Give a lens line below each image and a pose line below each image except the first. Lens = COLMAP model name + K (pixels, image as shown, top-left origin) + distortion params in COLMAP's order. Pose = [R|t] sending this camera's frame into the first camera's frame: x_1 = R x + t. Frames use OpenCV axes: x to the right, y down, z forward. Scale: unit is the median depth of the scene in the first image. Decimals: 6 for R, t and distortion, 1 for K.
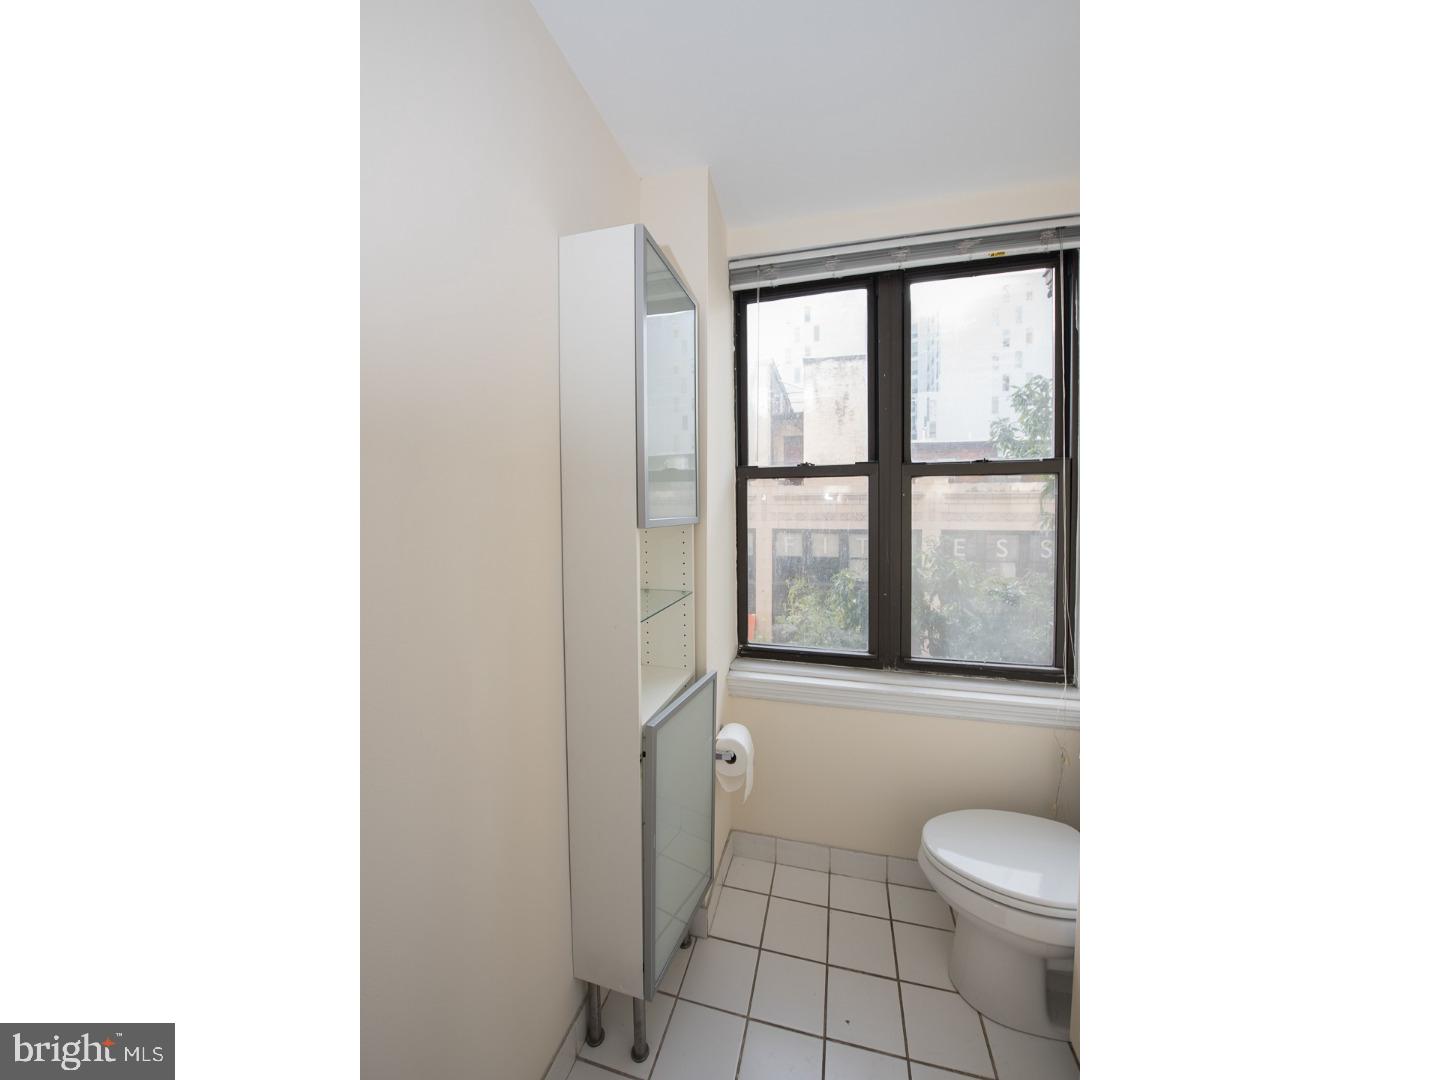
lens RADIAL K [[483.8, 0, 714.5], [0, 483.8, 531.3], [0, 0, 1]] dist [-0.020298, -0.000222]
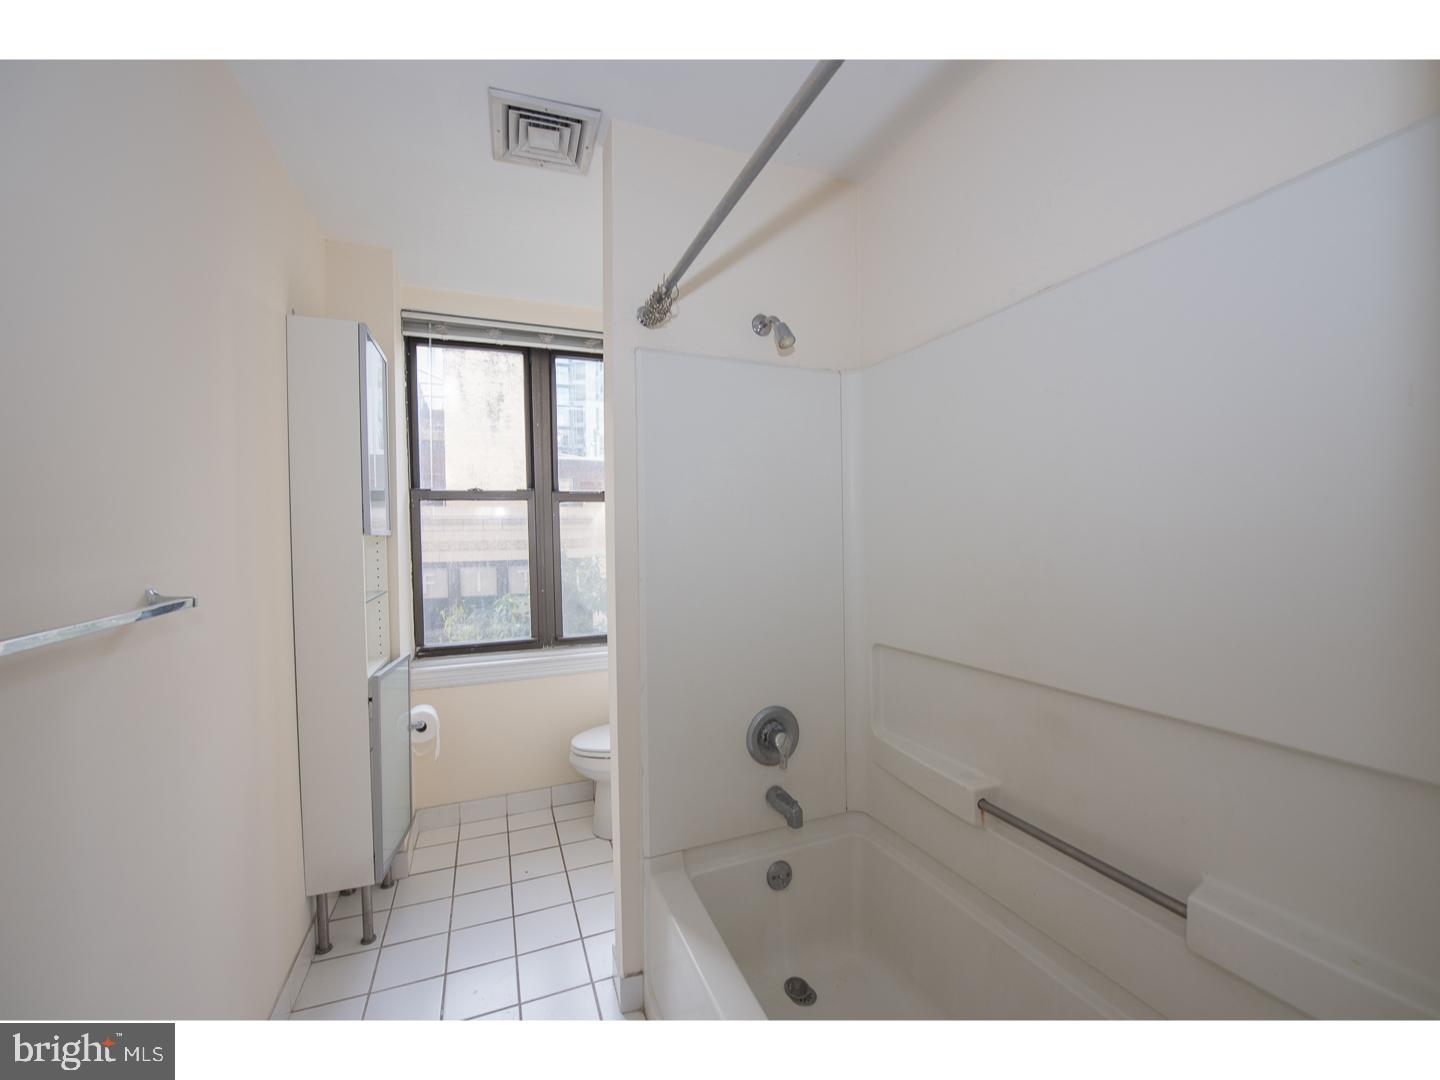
lens RADIAL K [[577.1, 0, 715.6], [0, 577.1, 543.5], [0, 0, 1]] dist [-0.022724, -0.000937]
pose [[0.813042, -0.015532, 0.581997, -0.170268], [0.036422, 0.999043, -0.024220, 0.056687], [-0.581064, 0.040889, 0.812830, -0.544568]]
